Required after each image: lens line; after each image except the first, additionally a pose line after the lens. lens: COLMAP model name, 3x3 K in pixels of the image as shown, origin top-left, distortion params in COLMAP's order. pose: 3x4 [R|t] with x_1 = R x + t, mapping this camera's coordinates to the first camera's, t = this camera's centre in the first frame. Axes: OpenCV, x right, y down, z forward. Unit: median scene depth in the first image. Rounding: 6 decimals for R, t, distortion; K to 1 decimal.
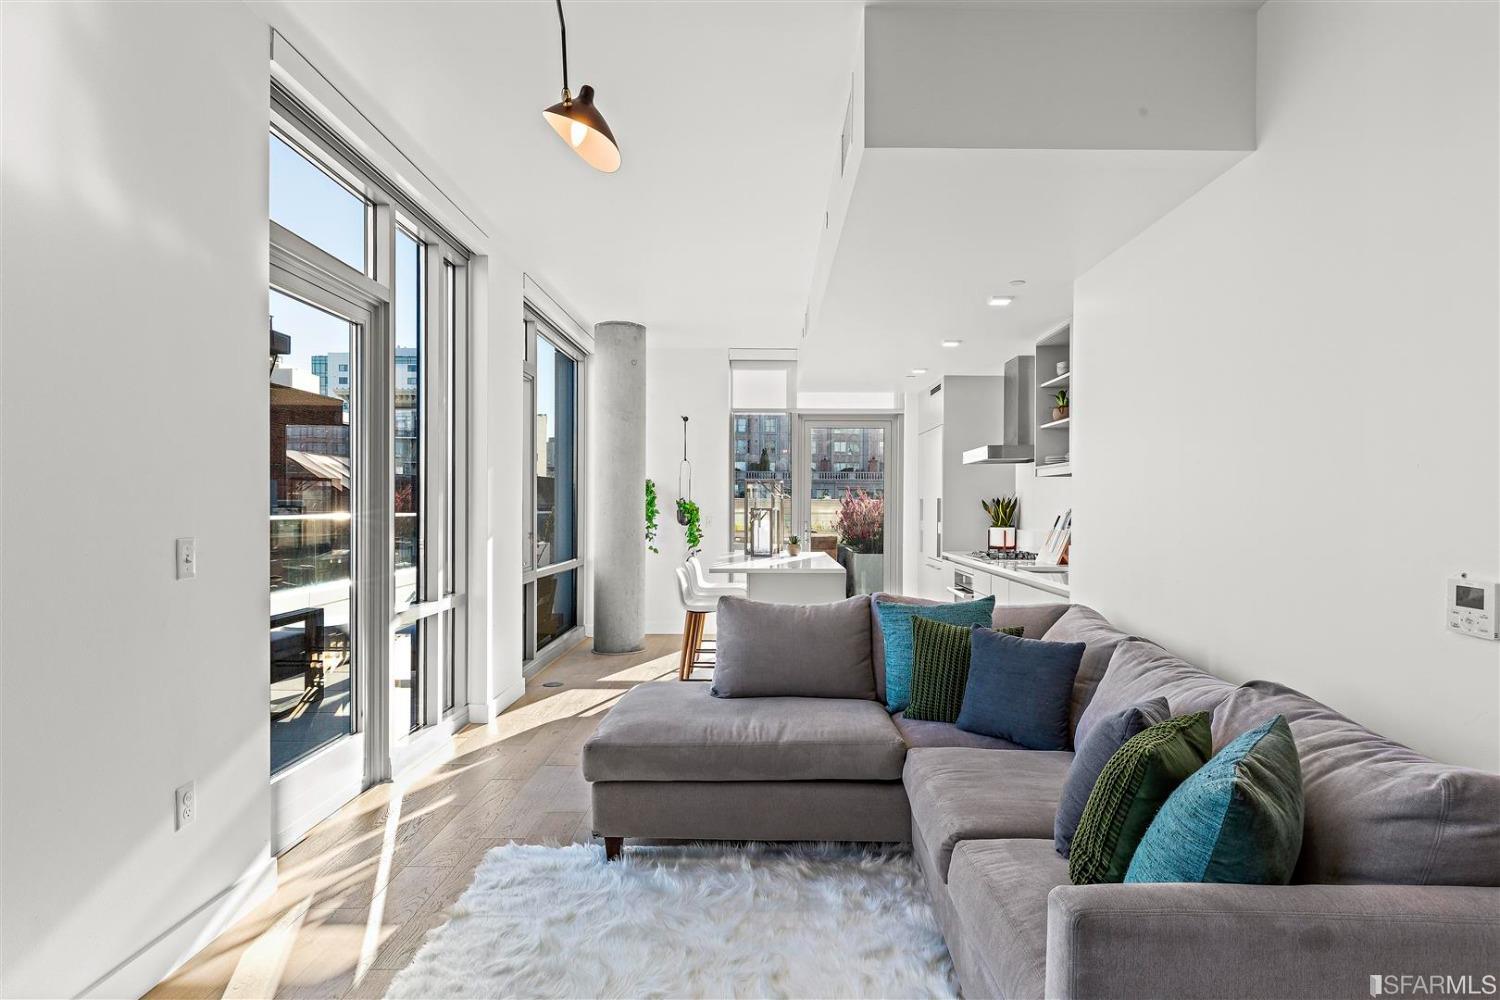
lens RADIAL K [[807.0, 0, 769.3], [0, 807.0, 513.9], [0, 0, 1]] dist [-0.003283, -0.000536]
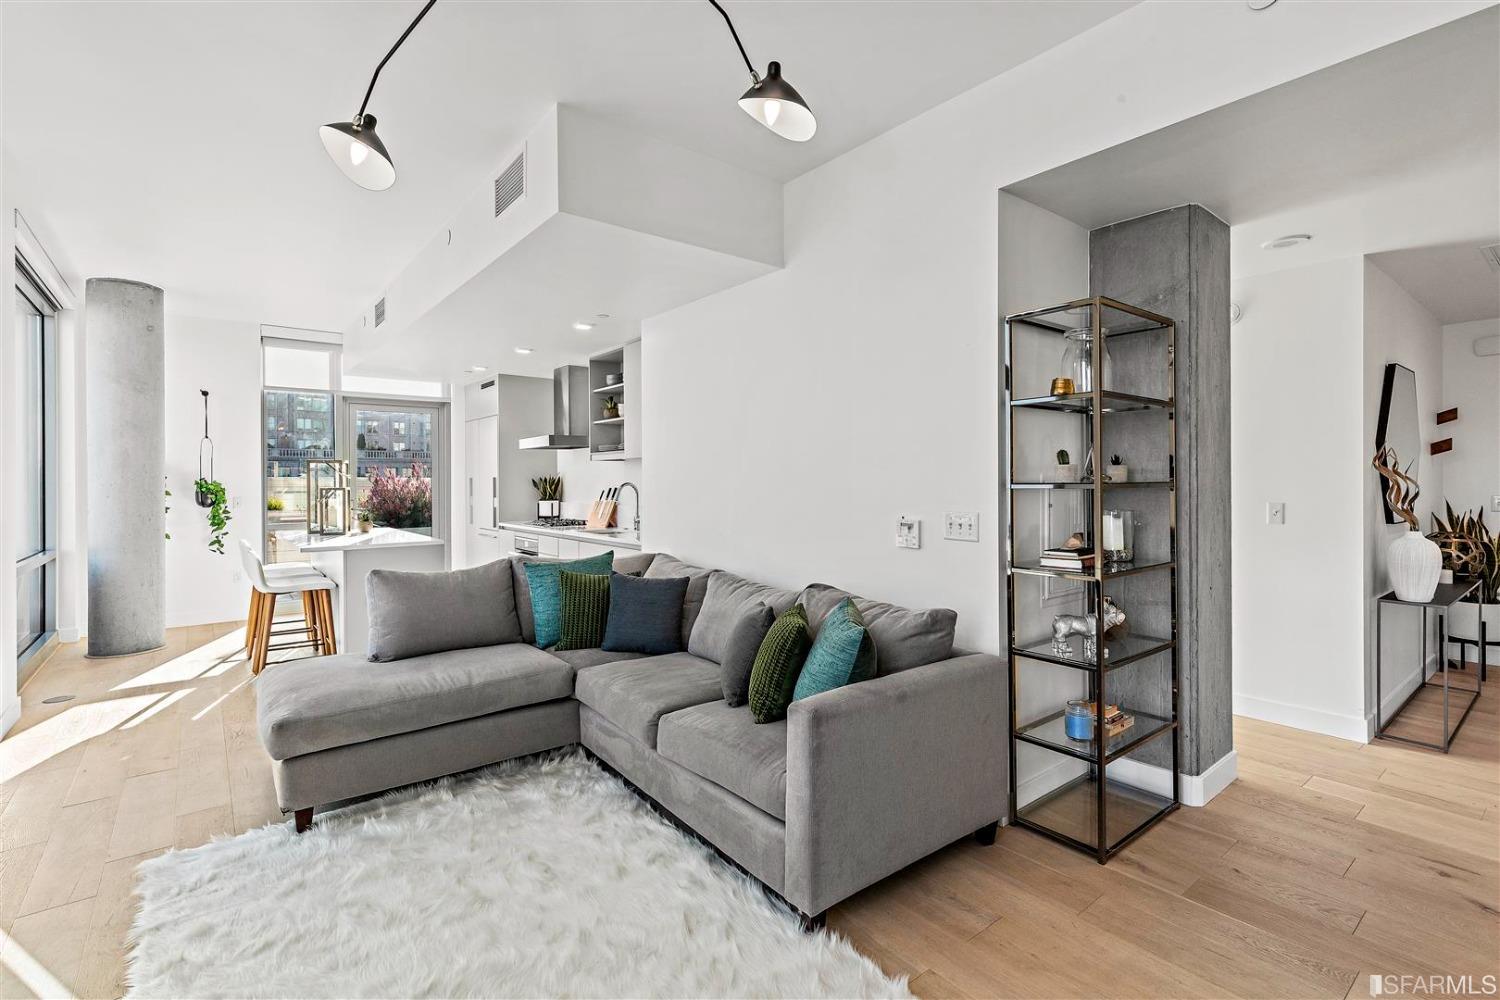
lens RADIAL K [[689.8, 0, 754.0], [0, 689.8, 482.6], [0, 0, 1]] dist [0.003259, 0.000111]
pose [[0.779916, -0.009490, 0.625812, -0.289793], [0.015322, 0.999875, -0.003932, -0.004559], [-0.625697, 0.012655, 0.779964, -0.054210]]
